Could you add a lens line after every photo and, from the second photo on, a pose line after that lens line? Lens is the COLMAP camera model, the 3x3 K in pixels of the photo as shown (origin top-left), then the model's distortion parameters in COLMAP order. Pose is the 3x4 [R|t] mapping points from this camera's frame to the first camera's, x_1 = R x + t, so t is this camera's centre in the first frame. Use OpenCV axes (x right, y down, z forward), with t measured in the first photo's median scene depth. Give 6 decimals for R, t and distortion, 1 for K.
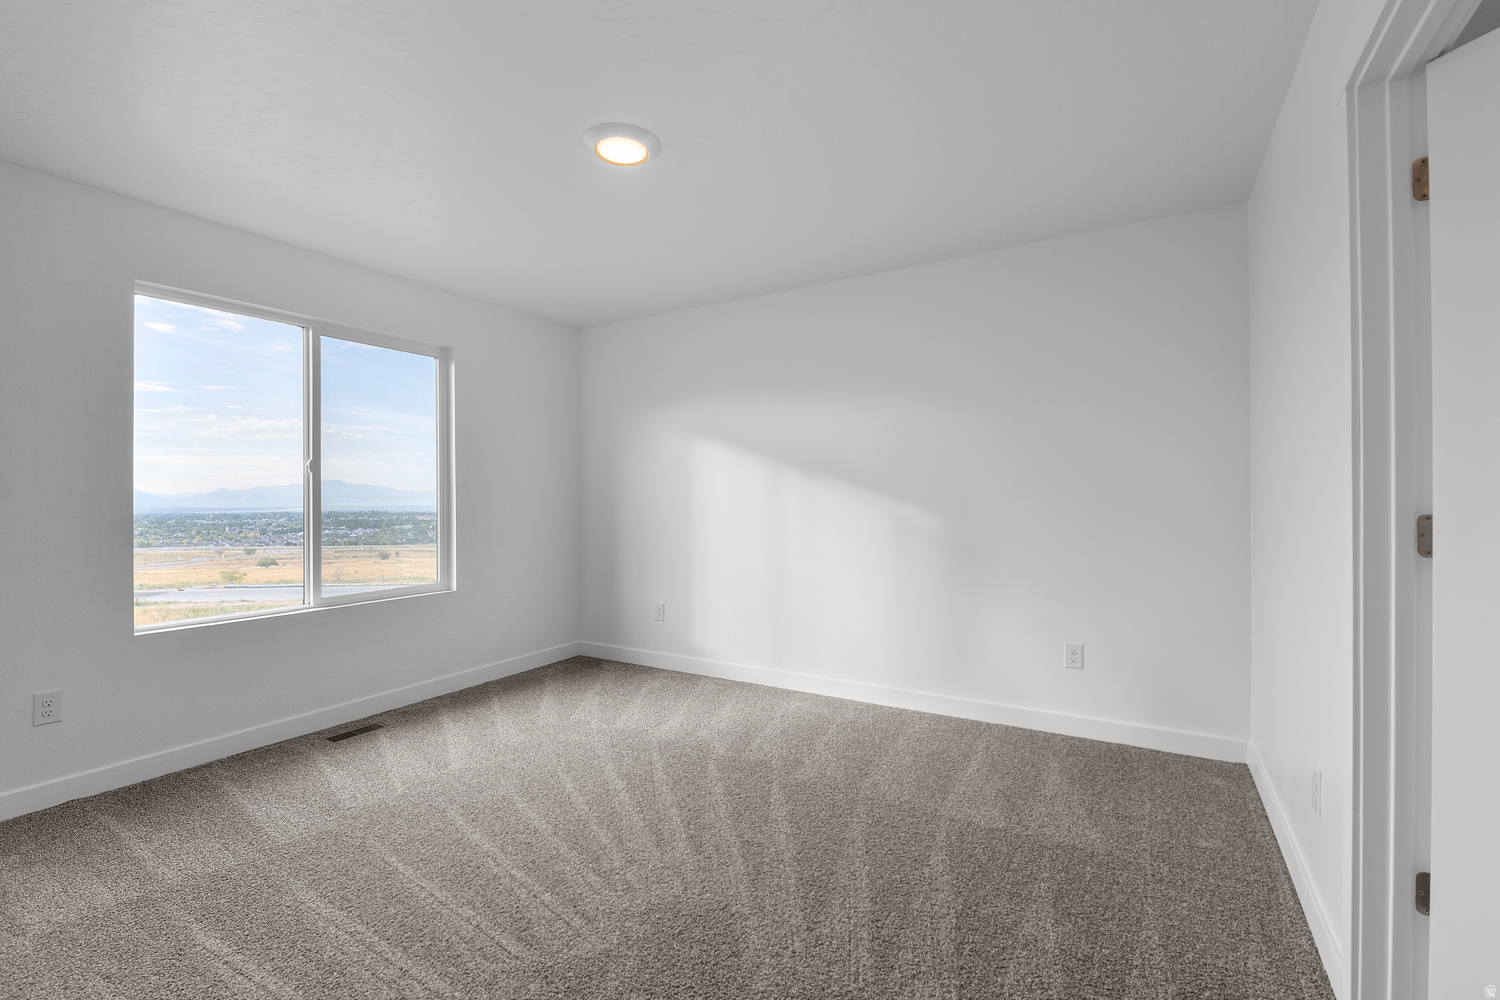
lens RADIAL K [[651.4, 0, 754.4], [0, 651.4, 495.5], [0, 0, 1]] dist [-0.006989, -0.001058]
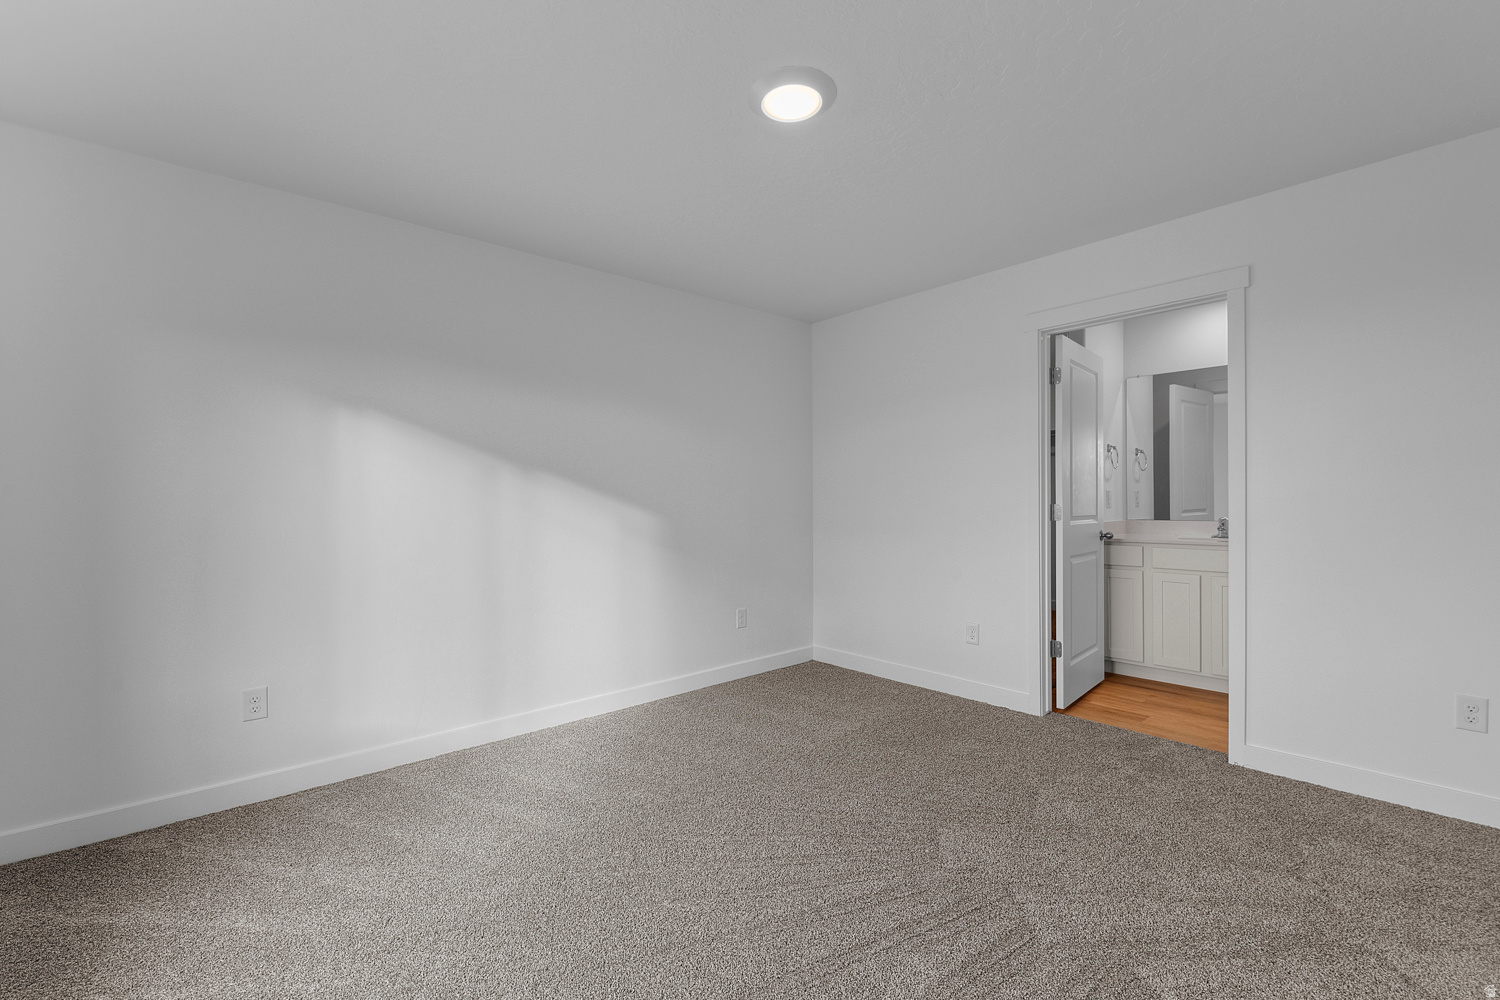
lens RADIAL K [[651.4, 0, 756.5], [0, 651.4, 496.7], [0, 0, 1]] dist [-0.006989, -0.001058]
pose [[0.298213, 0.008918, 0.954458, -0.625230], [0.015457, 0.999780, -0.014171, 0.014957], [-0.954374, 0.018979, 0.298010, 0.461782]]
